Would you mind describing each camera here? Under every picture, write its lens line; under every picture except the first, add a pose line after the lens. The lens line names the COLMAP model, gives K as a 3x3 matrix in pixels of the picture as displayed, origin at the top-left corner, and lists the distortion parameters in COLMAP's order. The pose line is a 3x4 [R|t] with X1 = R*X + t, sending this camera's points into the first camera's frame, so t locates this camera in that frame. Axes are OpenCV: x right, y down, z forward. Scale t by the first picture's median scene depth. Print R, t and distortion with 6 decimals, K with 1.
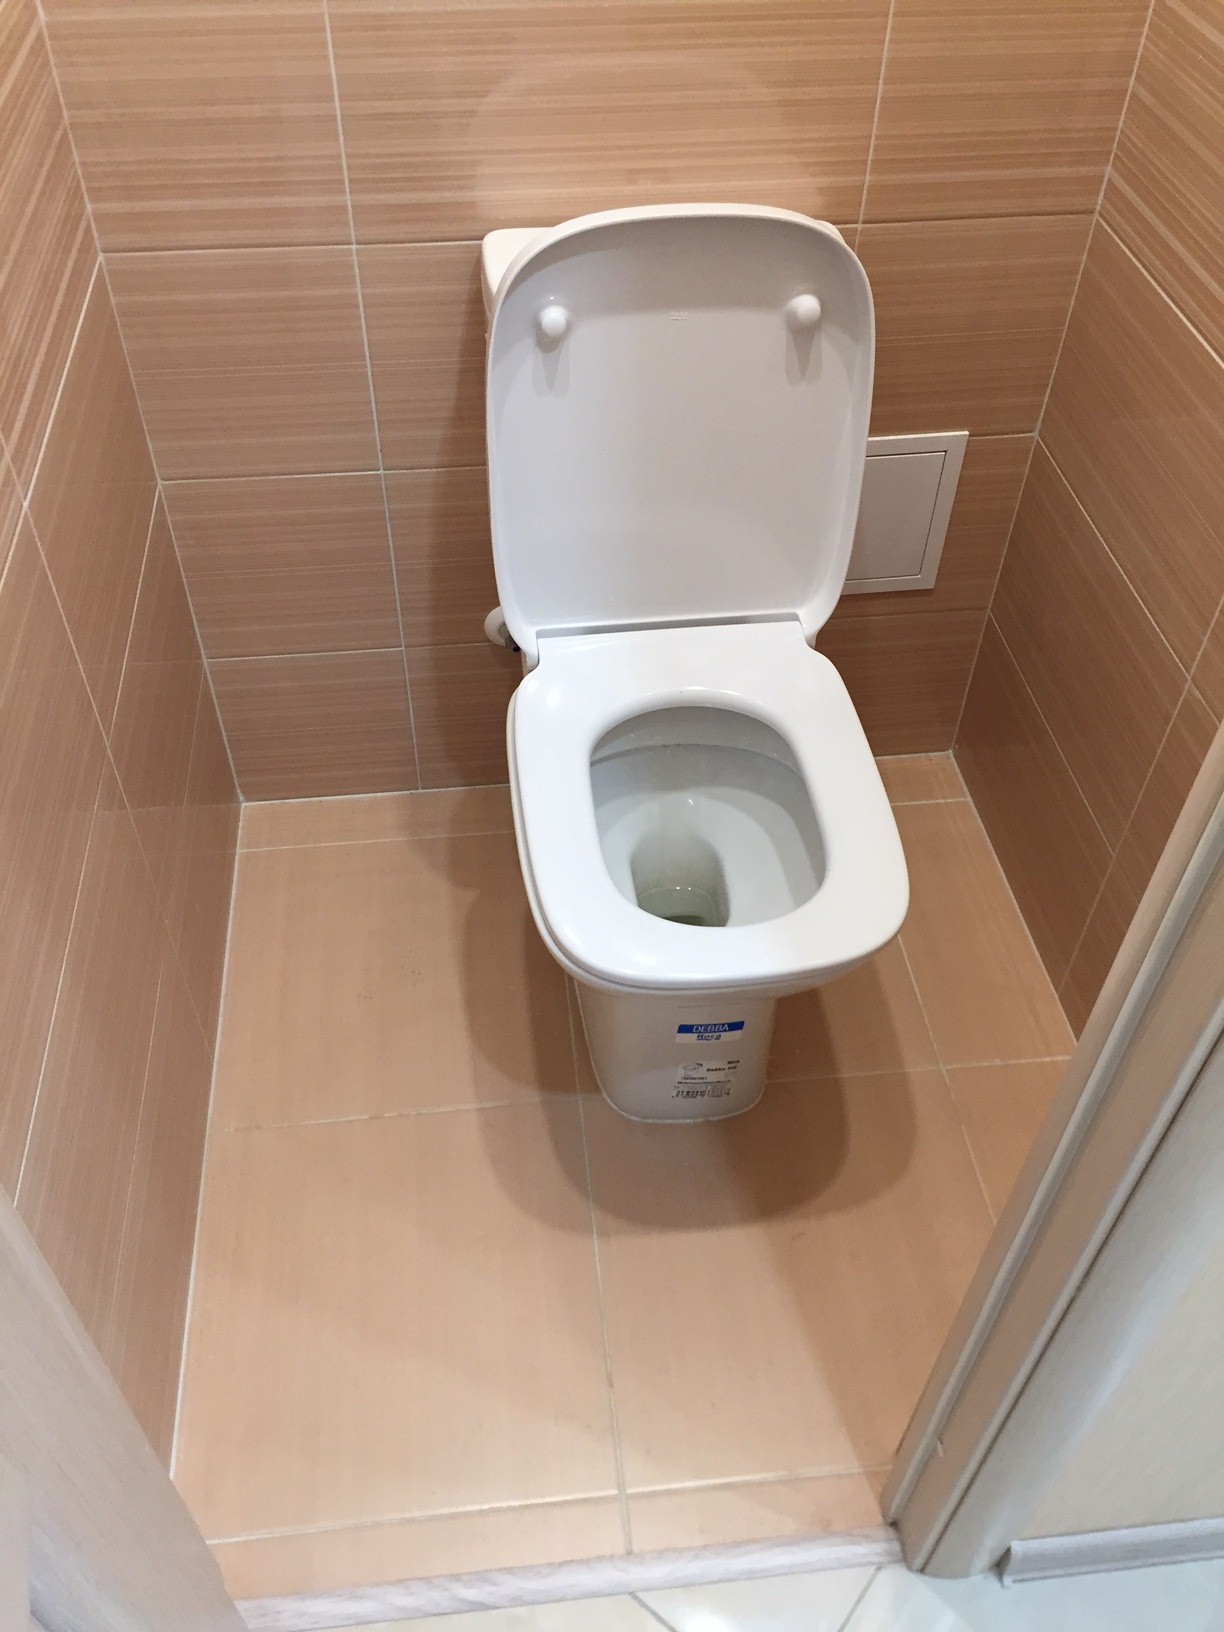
lens RADIAL K [[1393.0, 0, 600.3], [0, 1393.0, 815.9], [0, 0, 1]] dist [0.108563, -0.143171]
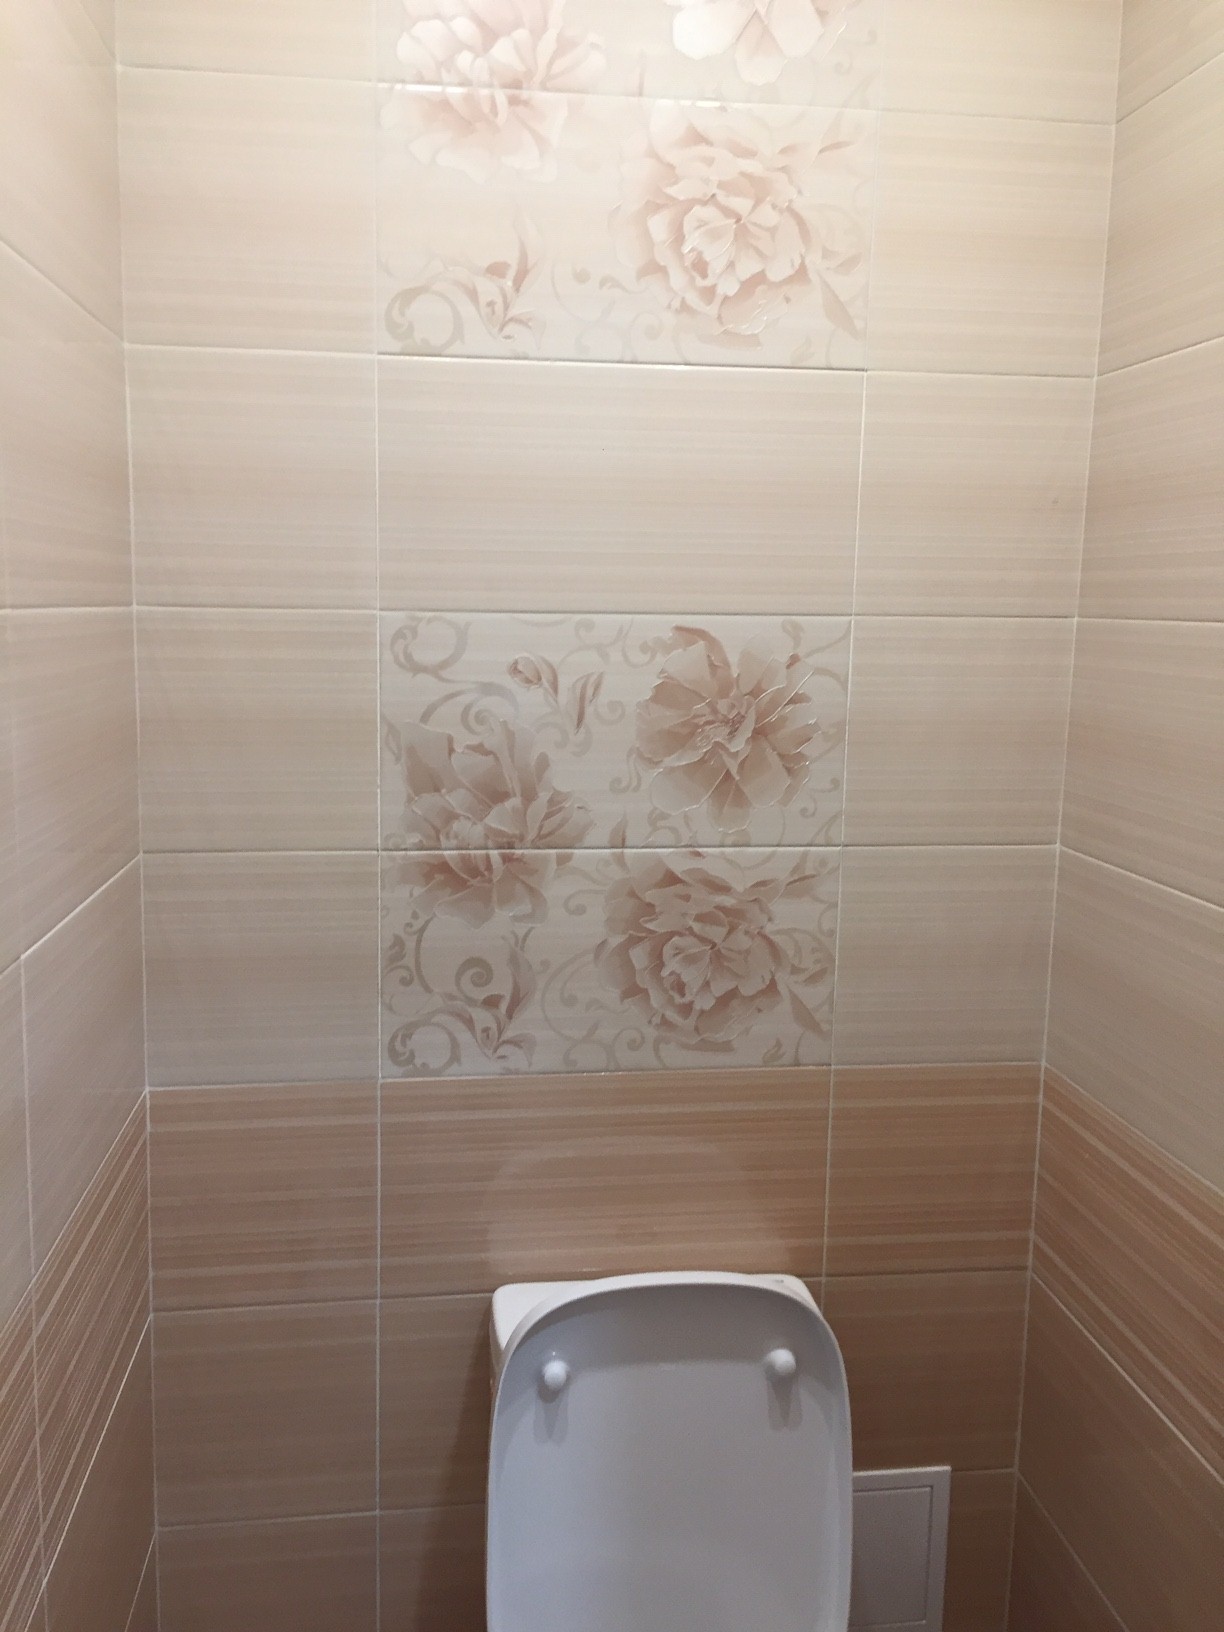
lens RADIAL K [[1410.9, 0, 612.0], [0, 1410.9, 816.0], [0, 0, 1]] dist [0.122657, -0.167981]
pose [[0.999778, 0.009648, 0.018740, -0.012837], [0.003522, 0.800115, -0.599837, -0.027107], [-0.020781, 0.599769, 0.799903, -0.148287]]
